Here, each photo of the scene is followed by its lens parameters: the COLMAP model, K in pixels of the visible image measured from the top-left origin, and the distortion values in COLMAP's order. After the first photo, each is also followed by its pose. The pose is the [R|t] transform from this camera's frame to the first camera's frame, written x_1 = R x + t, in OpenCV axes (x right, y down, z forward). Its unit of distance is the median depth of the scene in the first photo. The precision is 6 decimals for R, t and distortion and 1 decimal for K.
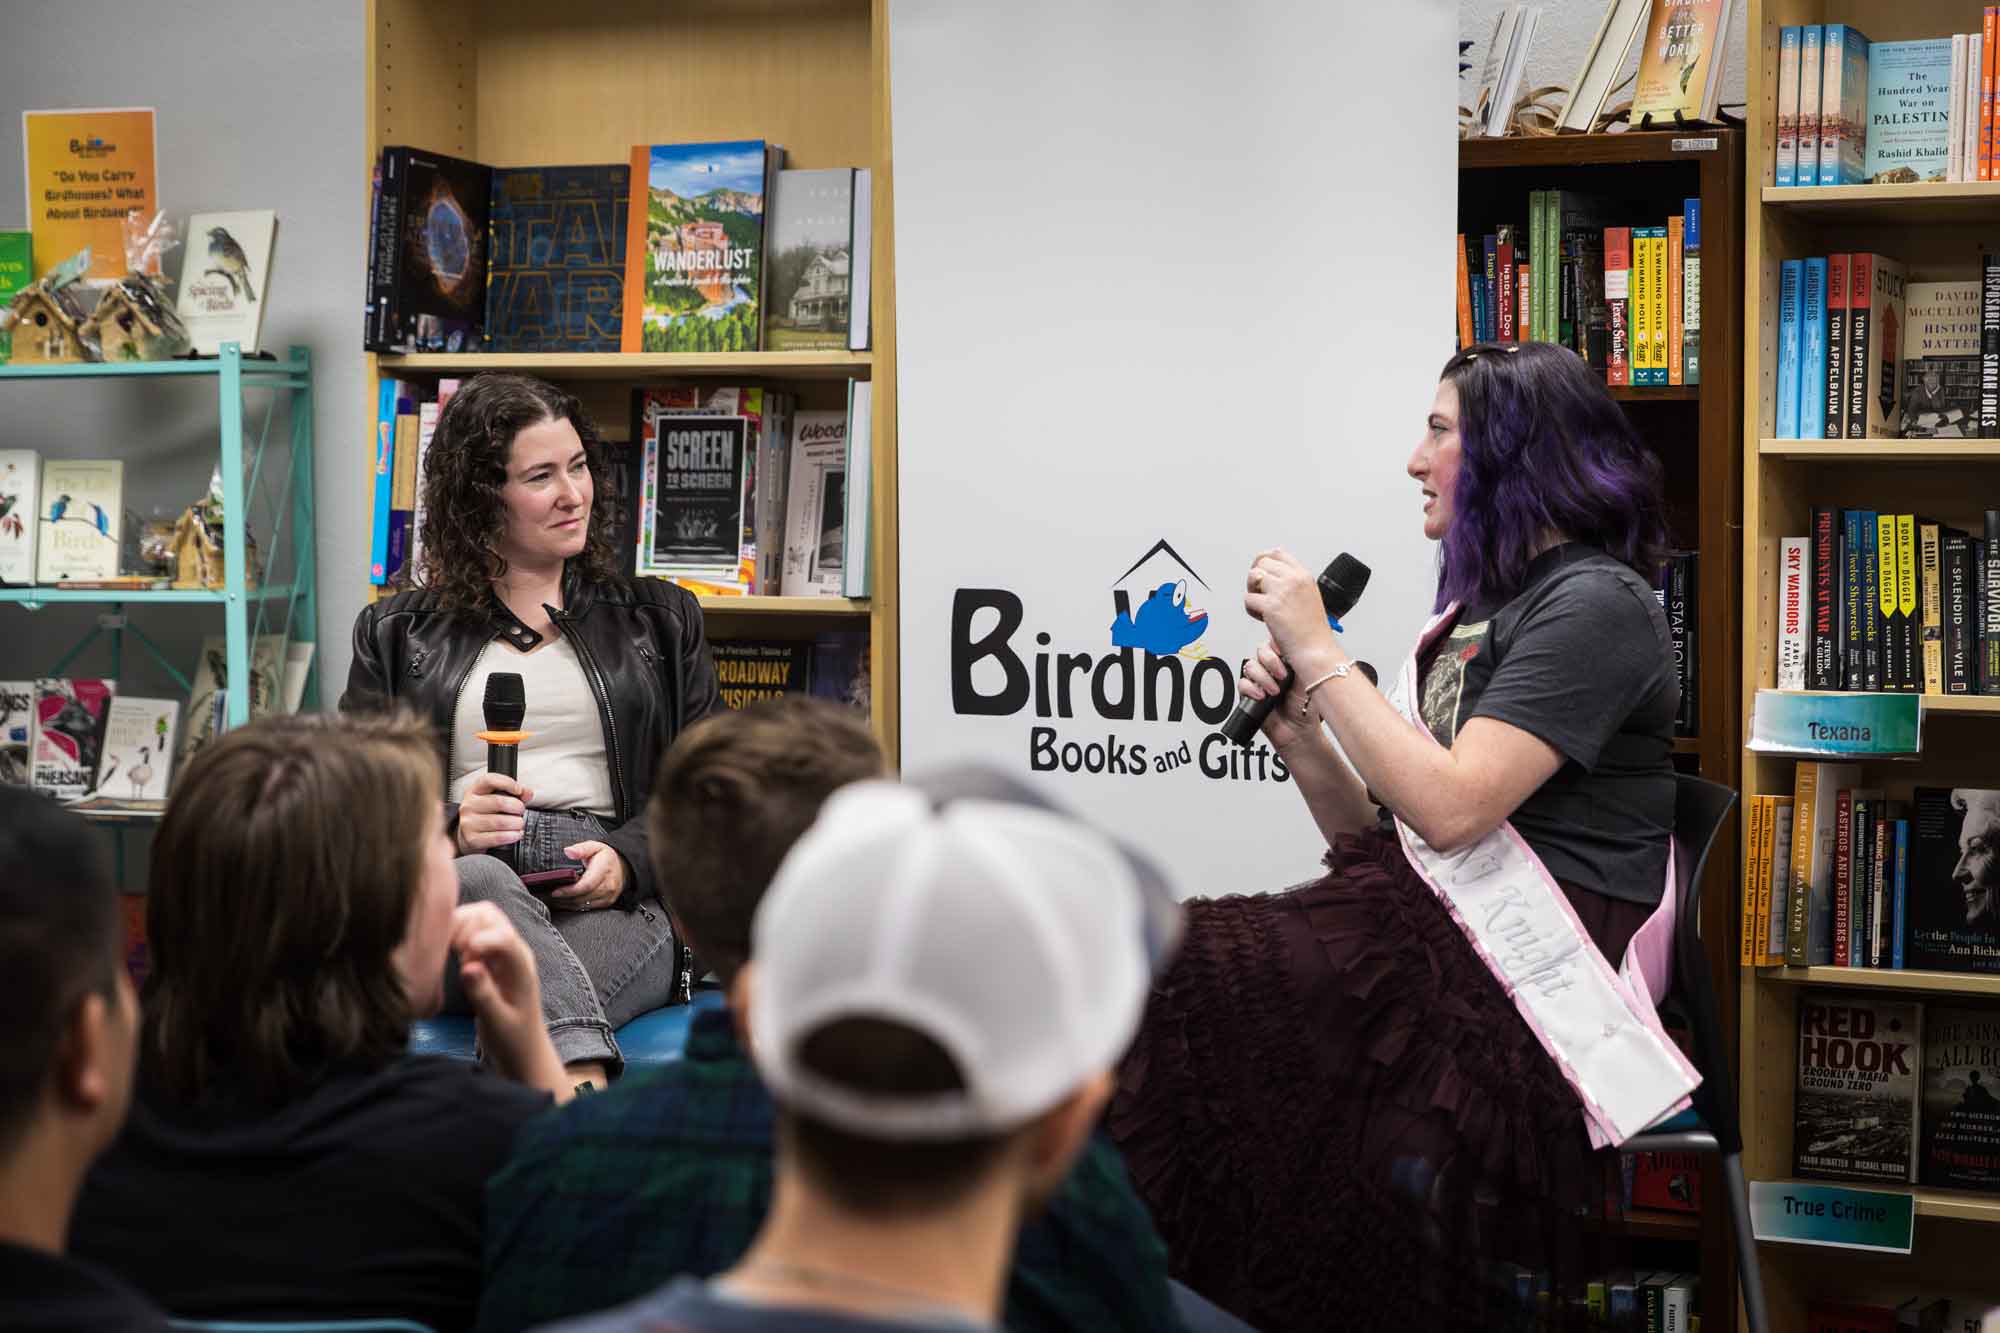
lens RADIAL K [[4195.4, 0, 999.7], [0, 4195.4, 665.5], [0, 0, 1]] dist [0.012182, 0.026820]
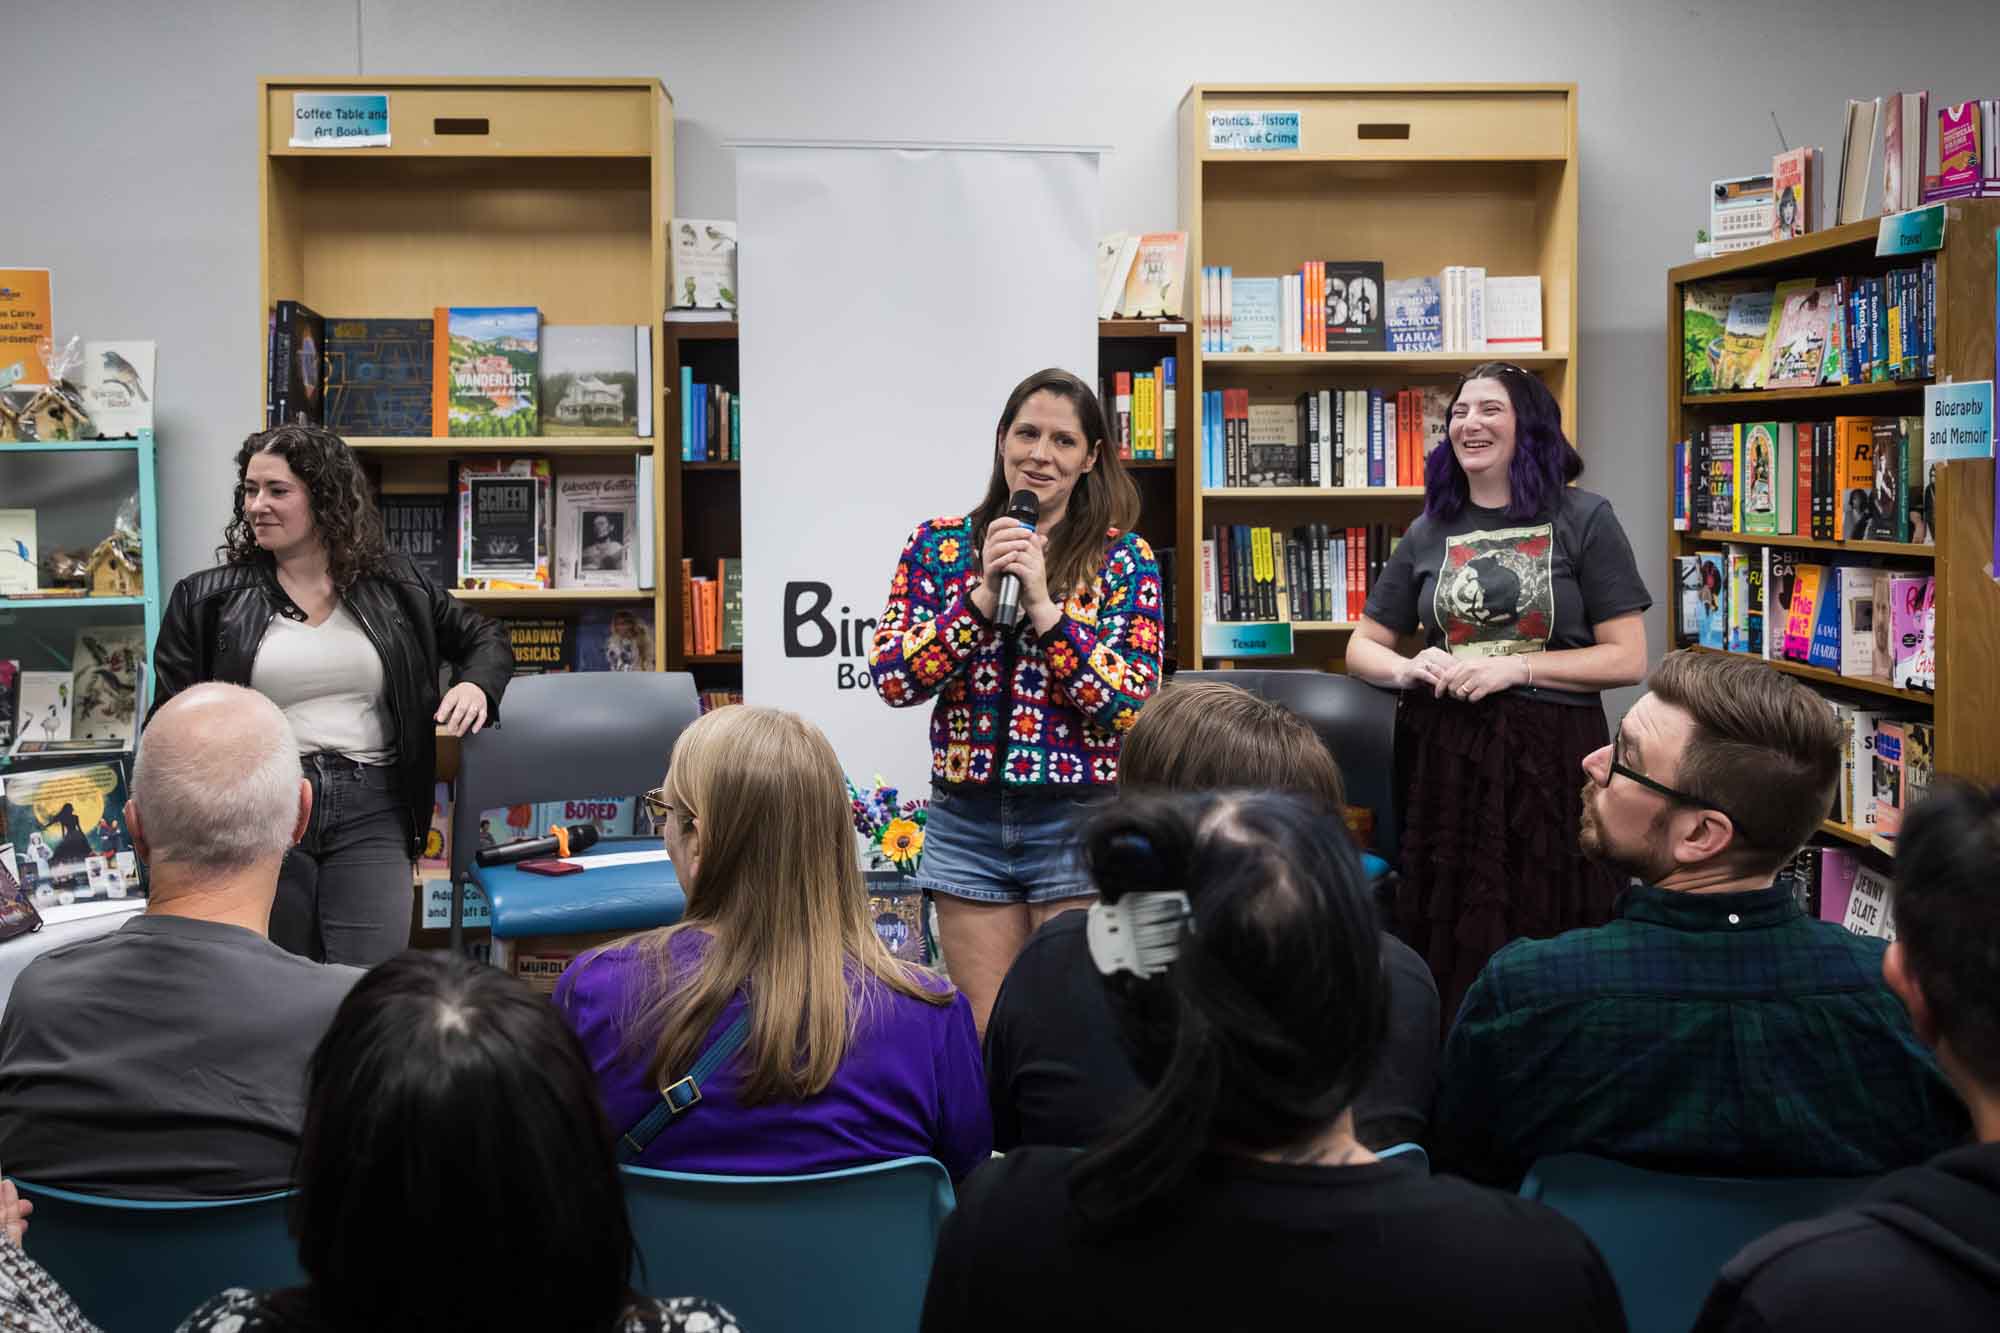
lens RADIAL K [[1928.1, 0, 973.9], [0, 1928.1, 562.2], [0, 0, 1]] dist [0.001240, 0.000136]
pose [[0.854098, -0.025808, 0.519471, -0.297975], [0.033406, 0.999428, -0.005272, -0.017222], [-0.519038, 0.021856, 0.854472, 0.277724]]
